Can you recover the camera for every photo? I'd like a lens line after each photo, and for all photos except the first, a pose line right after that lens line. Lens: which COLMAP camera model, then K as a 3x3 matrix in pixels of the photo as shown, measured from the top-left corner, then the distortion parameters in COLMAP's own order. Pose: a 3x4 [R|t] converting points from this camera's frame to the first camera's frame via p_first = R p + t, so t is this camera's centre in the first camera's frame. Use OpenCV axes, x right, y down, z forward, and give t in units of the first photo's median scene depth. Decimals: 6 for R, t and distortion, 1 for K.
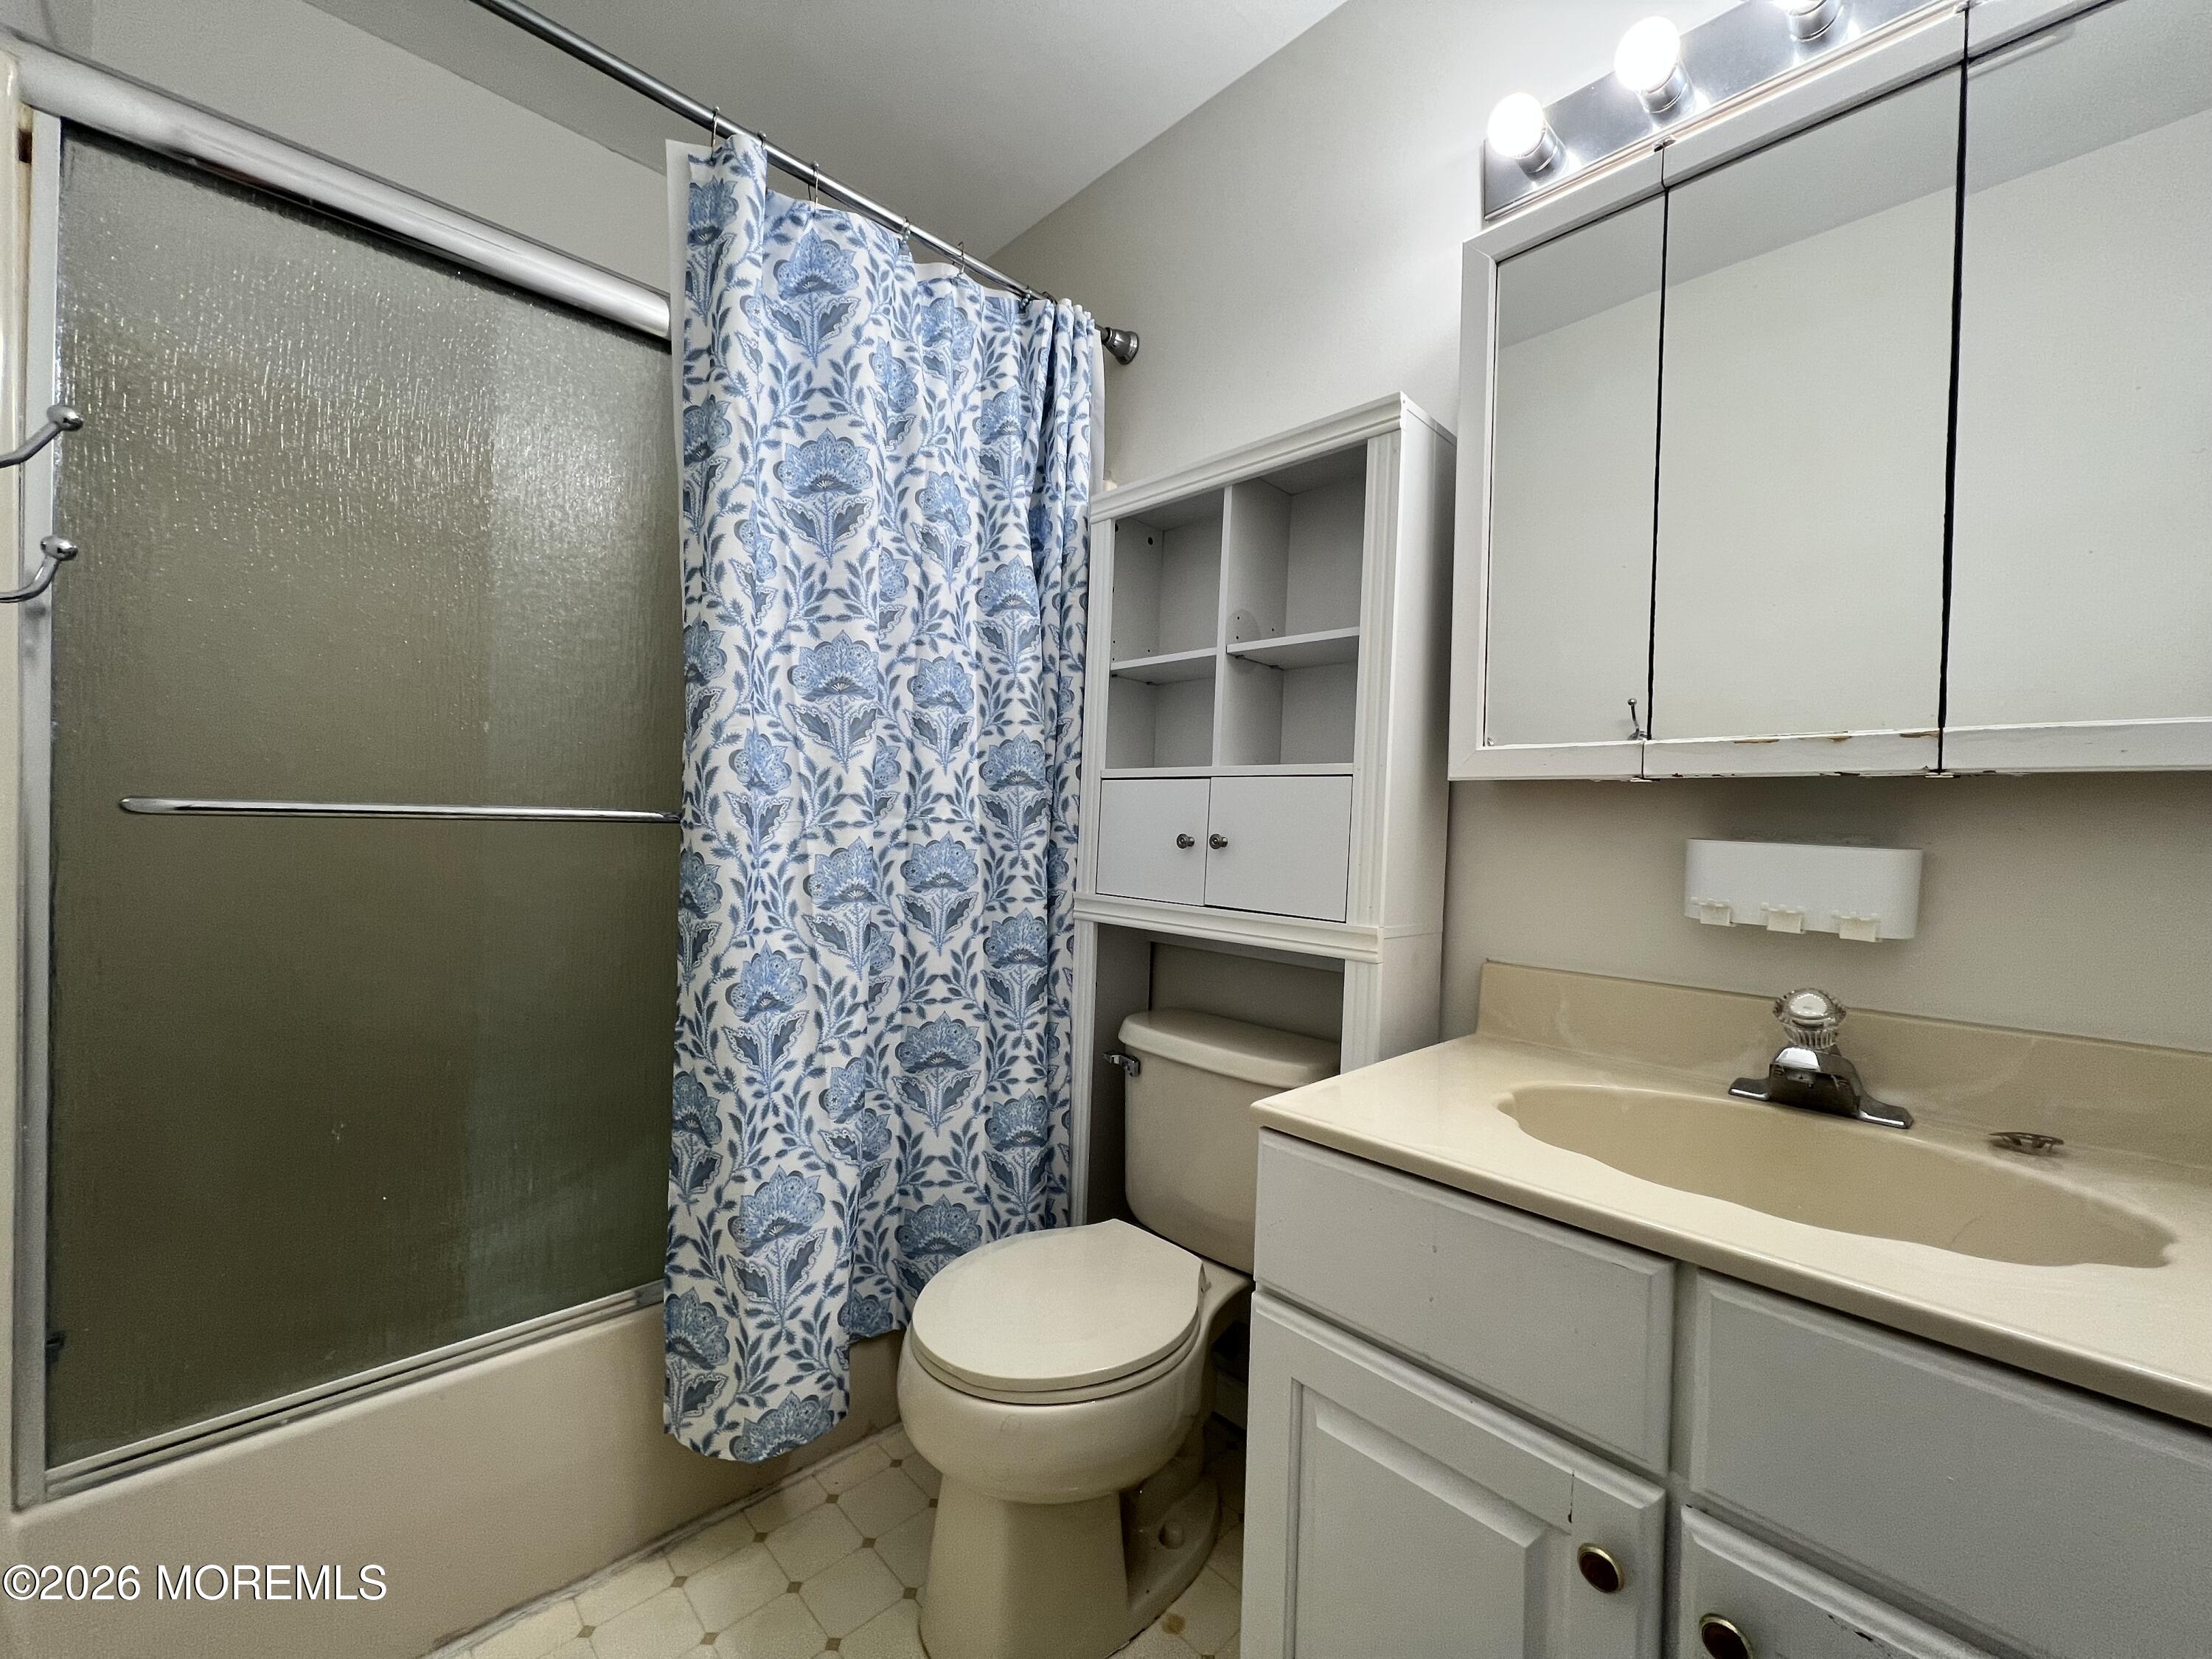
lens RADIAL K [[886.8, 0, 1104.1], [0, 886.8, 829.4], [0, 0, 1]] dist [-0.000925, 0.000398]
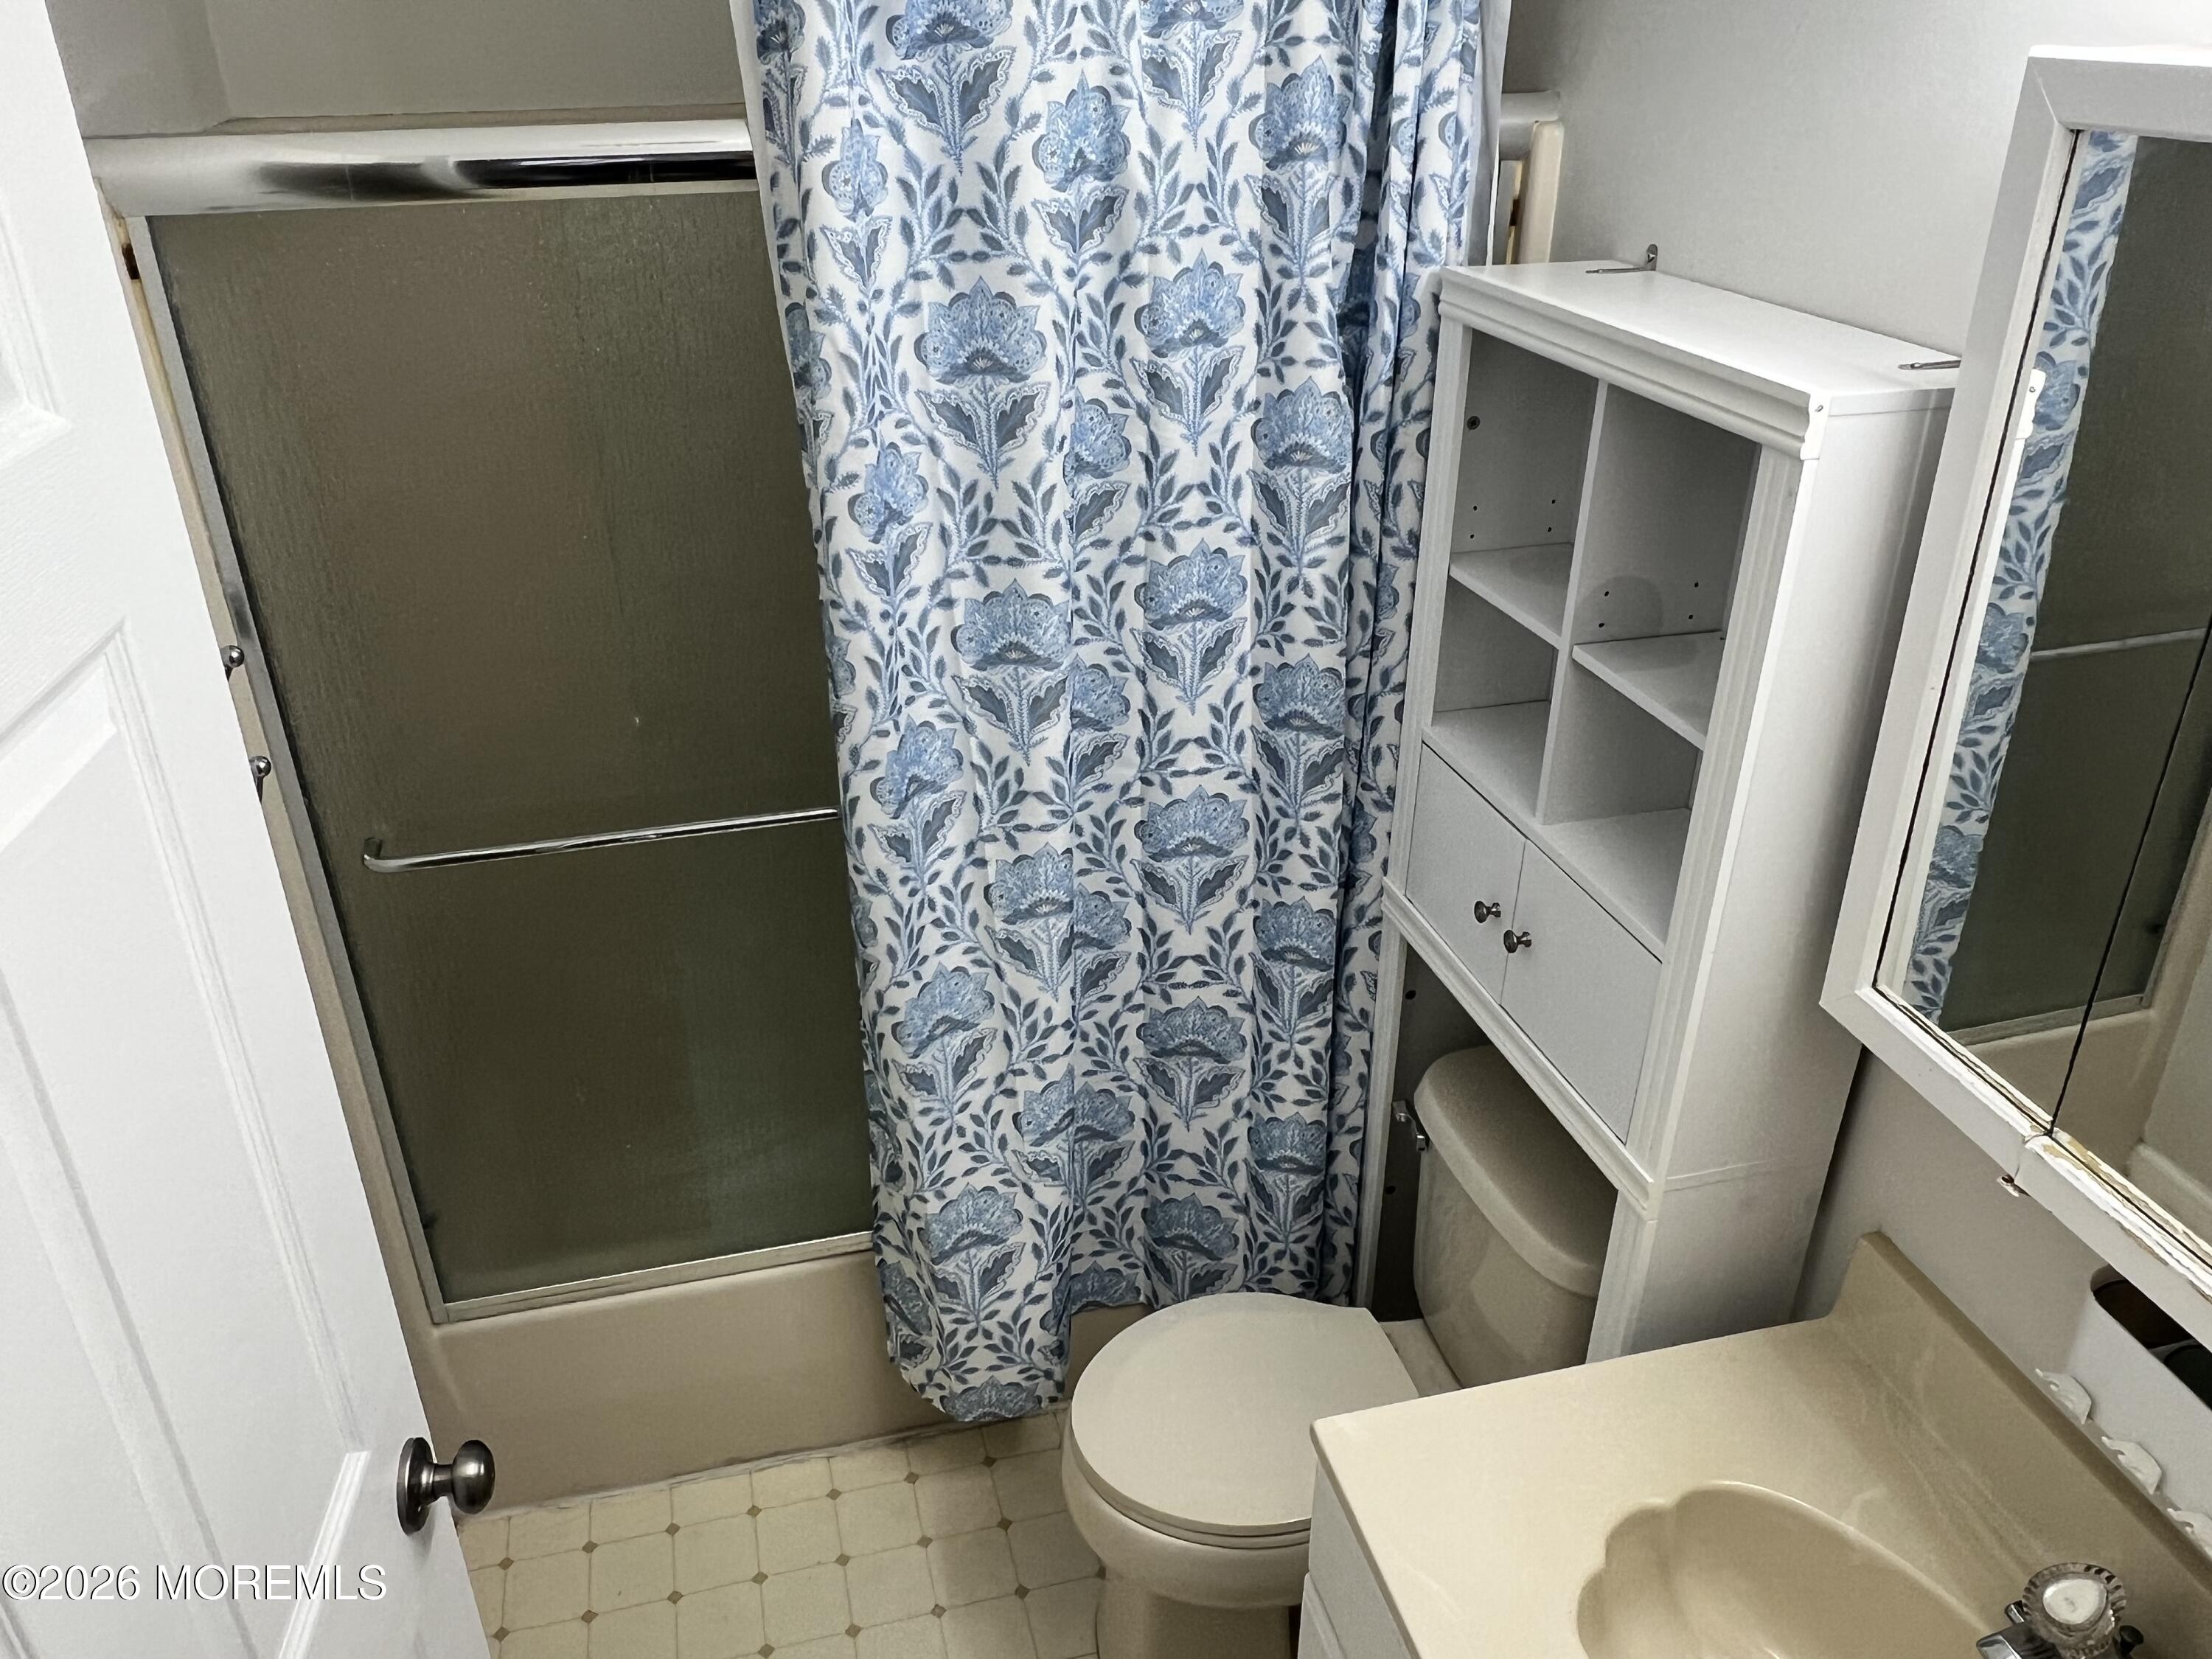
lens RADIAL K [[1635.0, 0, 1089.9], [0, 1635.0, 829.0], [0, 0, 1]] dist [0.008217, 0.000551]
pose [[0.871261, 0.192809, -0.451363, 0.351554], [0.036778, 0.891380, 0.451762, -0.571995], [0.489440, -0.410203, 0.769534, -0.062102]]
